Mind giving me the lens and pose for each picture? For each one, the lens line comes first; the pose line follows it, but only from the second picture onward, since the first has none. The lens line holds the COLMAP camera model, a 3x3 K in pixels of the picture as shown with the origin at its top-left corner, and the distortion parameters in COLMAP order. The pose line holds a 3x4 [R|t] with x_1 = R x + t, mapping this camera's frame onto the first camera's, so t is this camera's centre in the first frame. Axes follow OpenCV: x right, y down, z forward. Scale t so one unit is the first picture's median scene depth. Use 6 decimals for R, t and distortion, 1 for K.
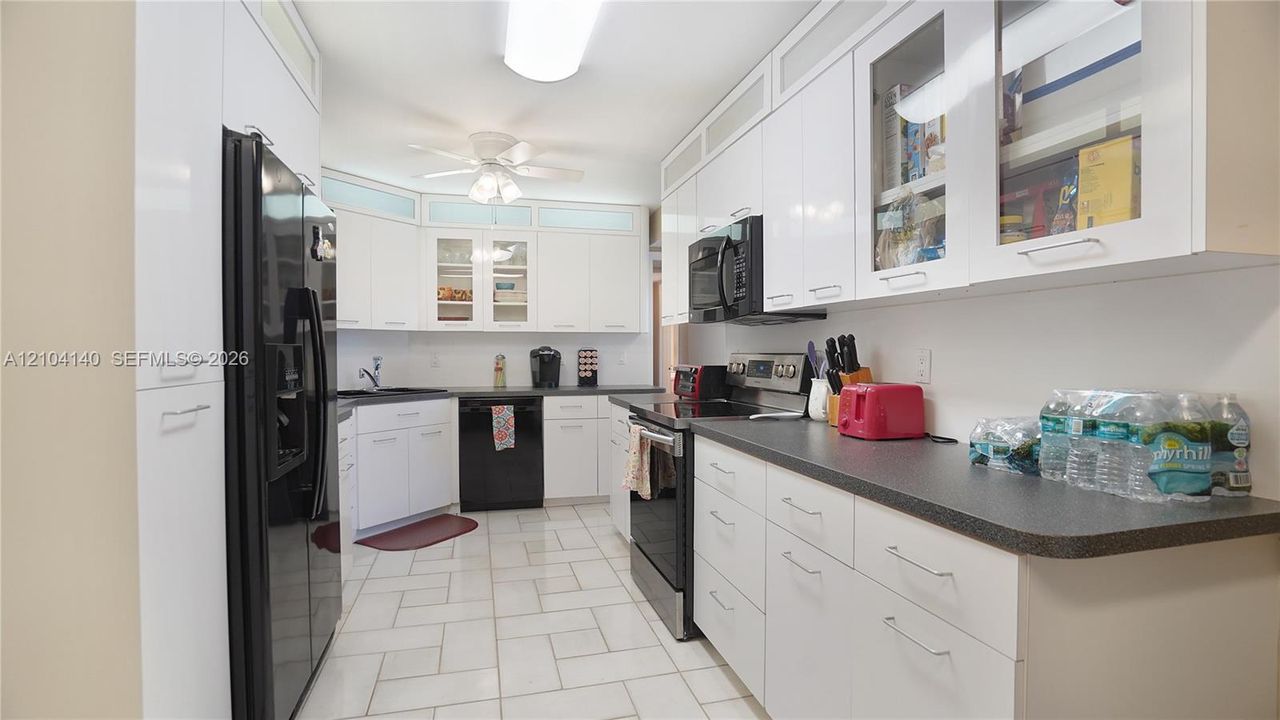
lens RADIAL K [[601.0, 0, 636.7], [0, 601.0, 359.4], [0, 0, 1]] dist [-0.065119, 0.029222]
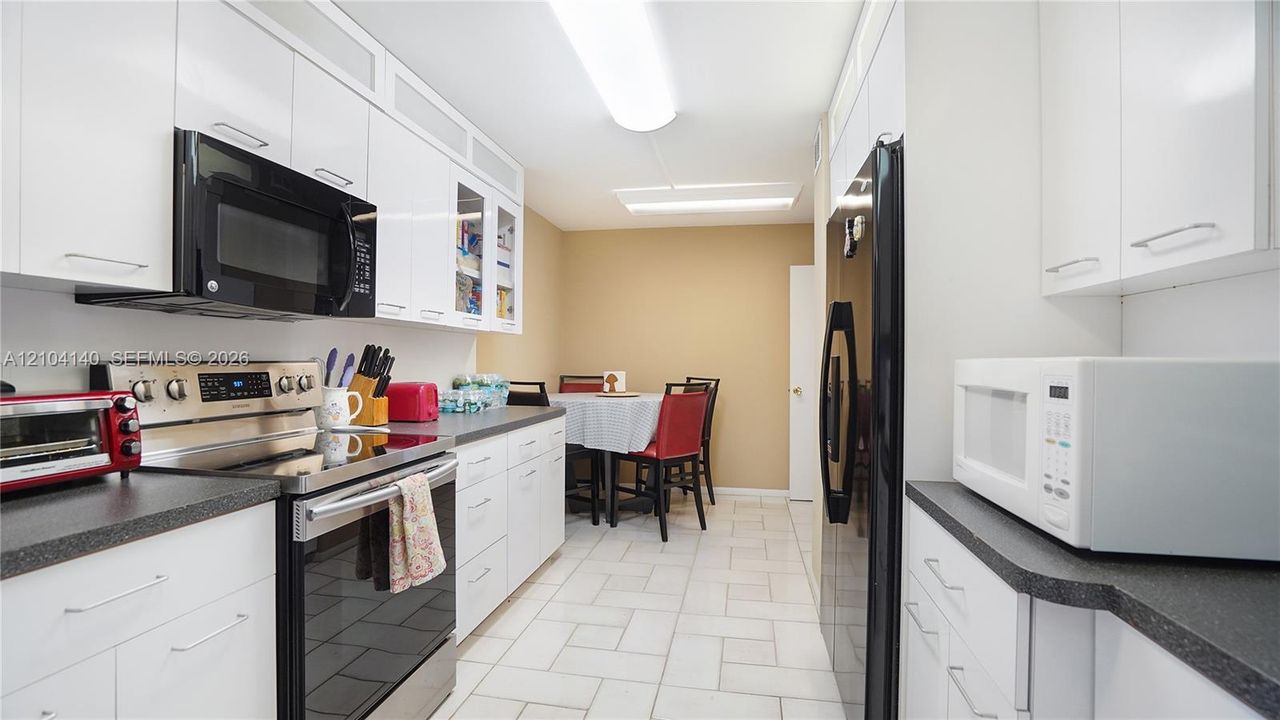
lens RADIAL K [[609.1, 0, 635.9], [0, 609.1, 364.1], [0, 0, 1]] dist [-0.065260, 0.025092]
pose [[-0.903200, -0.006696, 0.429167, -0.523625], [-0.003261, 0.999957, 0.008738, -0.015844], [-0.429207, 0.006493, -0.903183, 1.600424]]
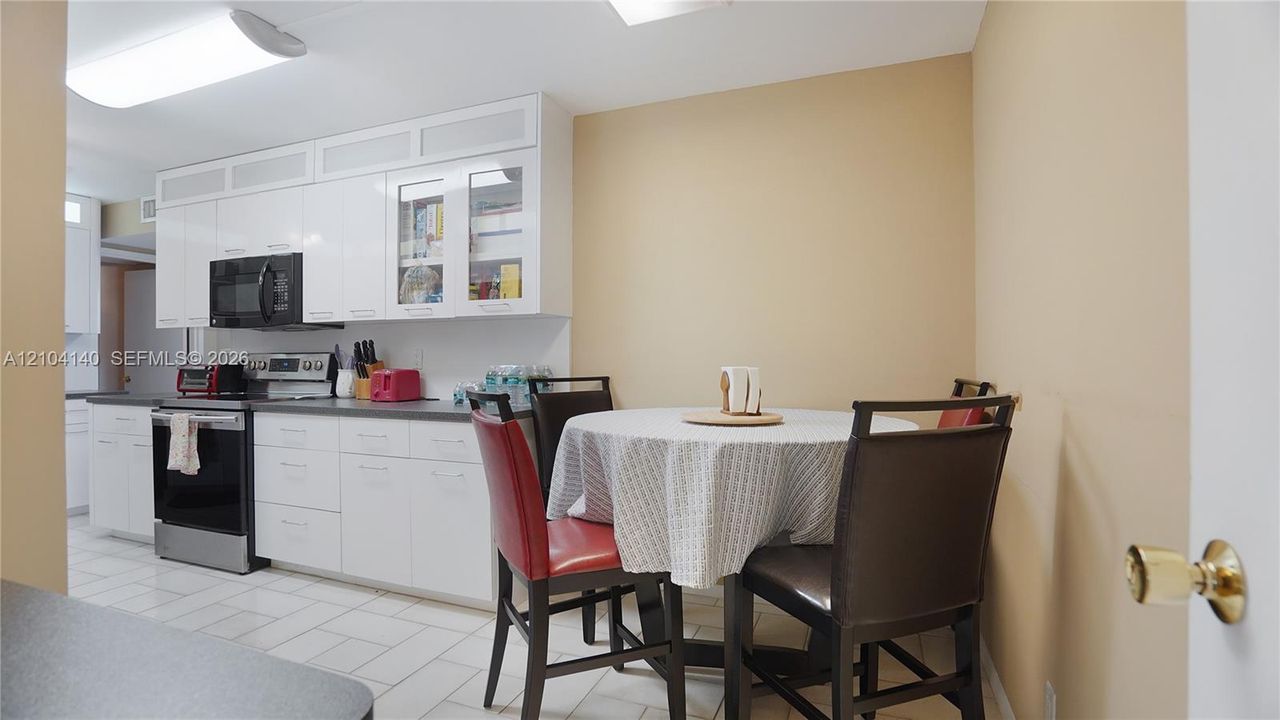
lens RADIAL K [[601.0, 0, 636.7], [0, 601.0, 359.4], [0, 0, 1]] dist [-0.065119, 0.029222]
pose [[0.595729, -0.001575, 0.803184, -0.415473], [0.012806, 0.999890, -0.007538, 0.026311], [-0.803083, 0.014776, 0.595683, -0.427515]]
